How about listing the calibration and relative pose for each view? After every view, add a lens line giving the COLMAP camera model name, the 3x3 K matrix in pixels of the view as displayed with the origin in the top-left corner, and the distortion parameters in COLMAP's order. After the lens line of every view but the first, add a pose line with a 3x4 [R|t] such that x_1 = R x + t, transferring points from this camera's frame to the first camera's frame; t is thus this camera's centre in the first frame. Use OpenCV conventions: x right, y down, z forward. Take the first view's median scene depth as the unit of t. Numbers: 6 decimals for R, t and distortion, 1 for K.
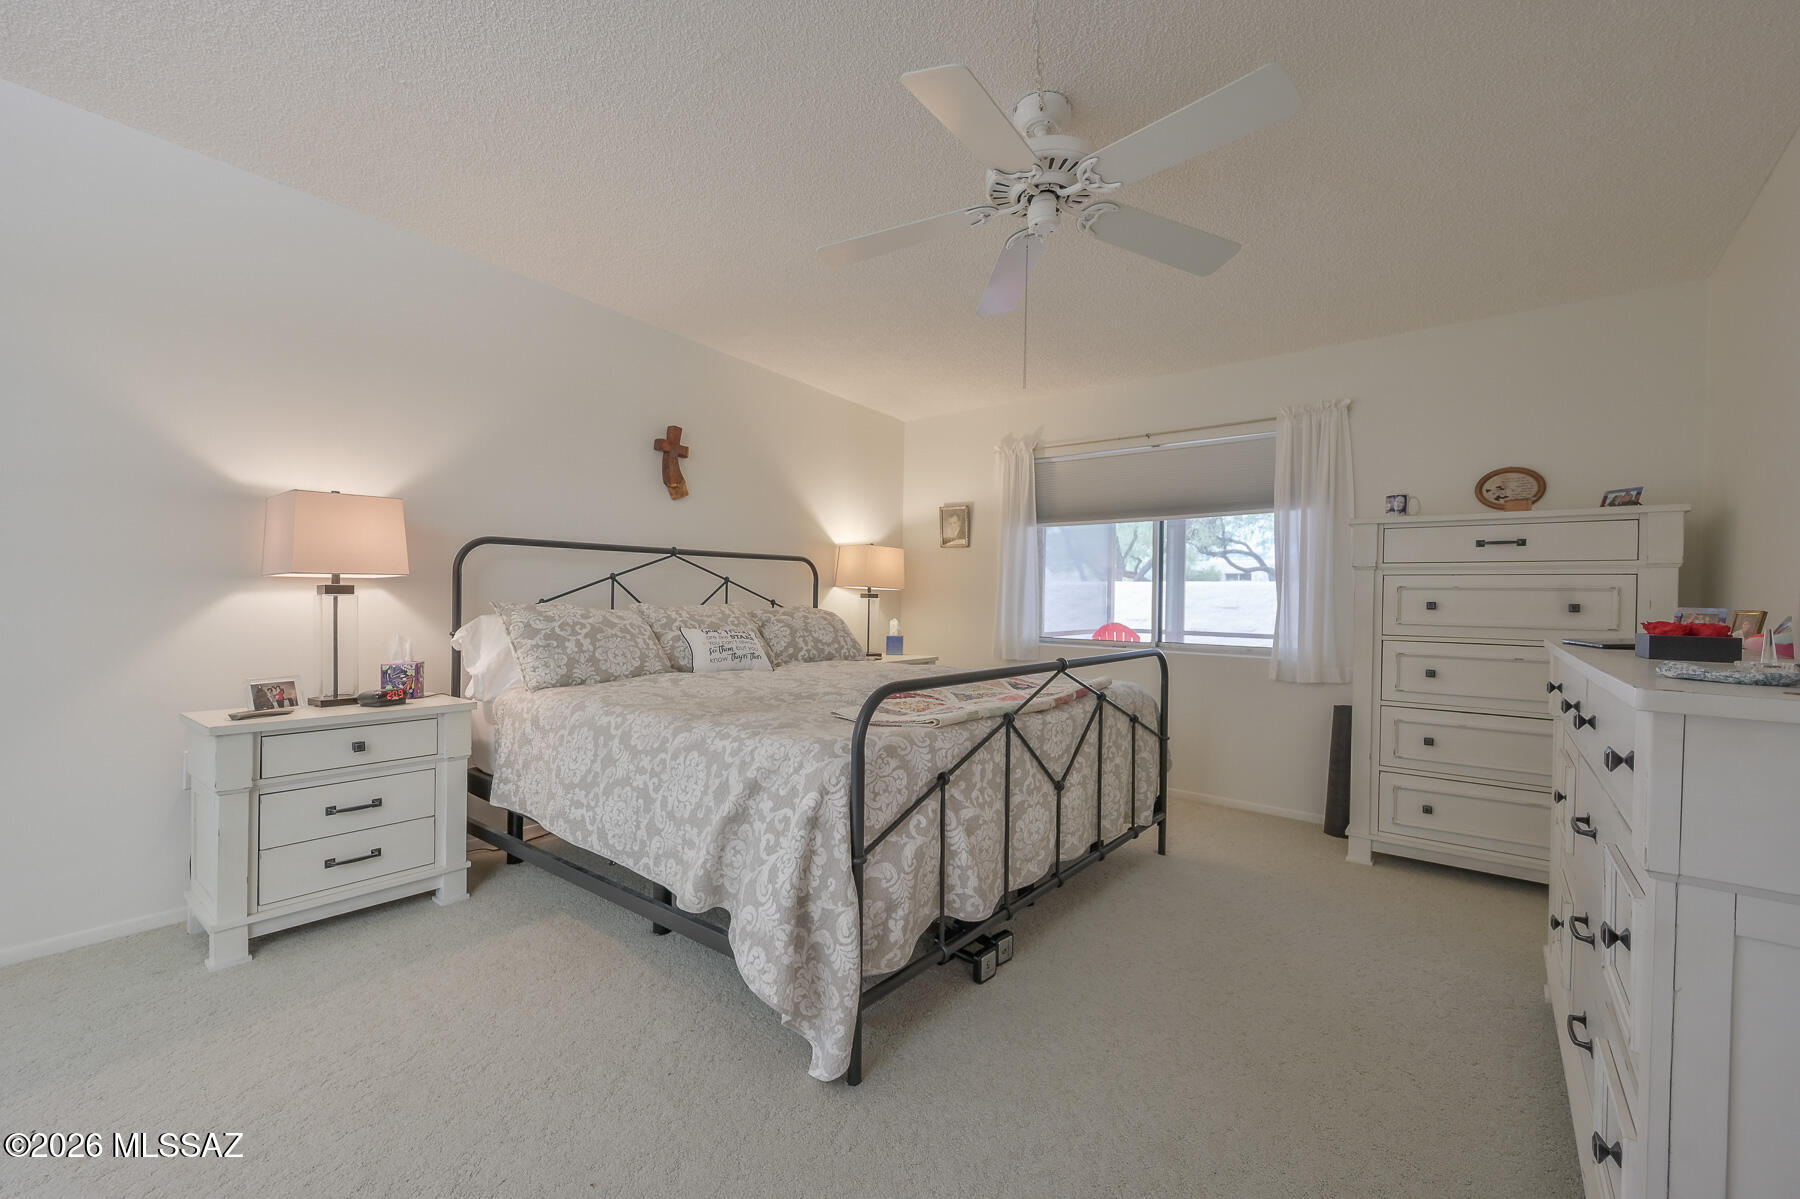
lens RADIAL K [[732.8, 0, 906.3], [0, 732.8, 594.3], [0, 0, 1]] dist [0.002140, 0.000063]
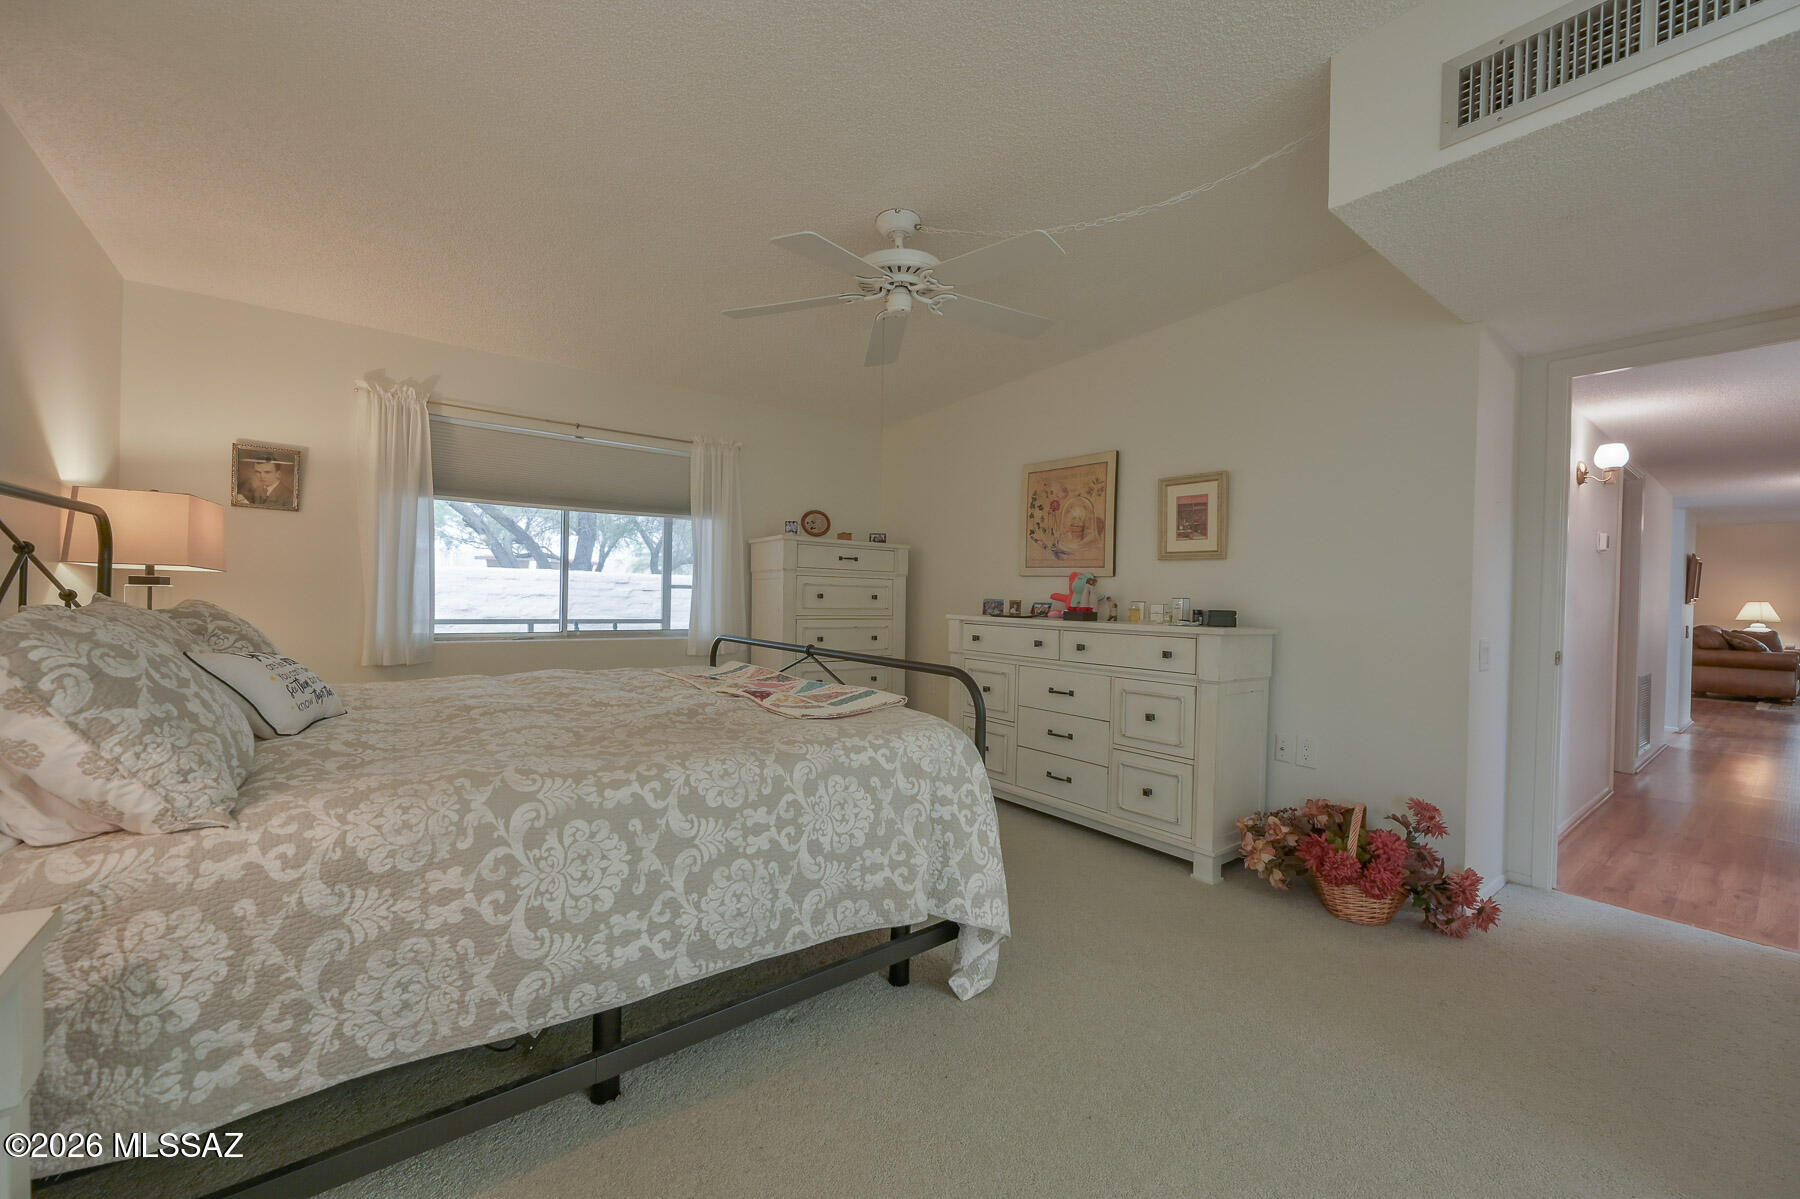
lens RADIAL K [[704.7, 0, 900.4], [0, 704.7, 603.4], [0, 0, 1]] dist [-0.001456, -0.000568]
pose [[0.239665, -0.019290, 0.970664, -0.660586], [-0.021059, 0.999464, 0.025063, -0.009411], [-0.970627, -0.026448, 0.239130, 0.441434]]
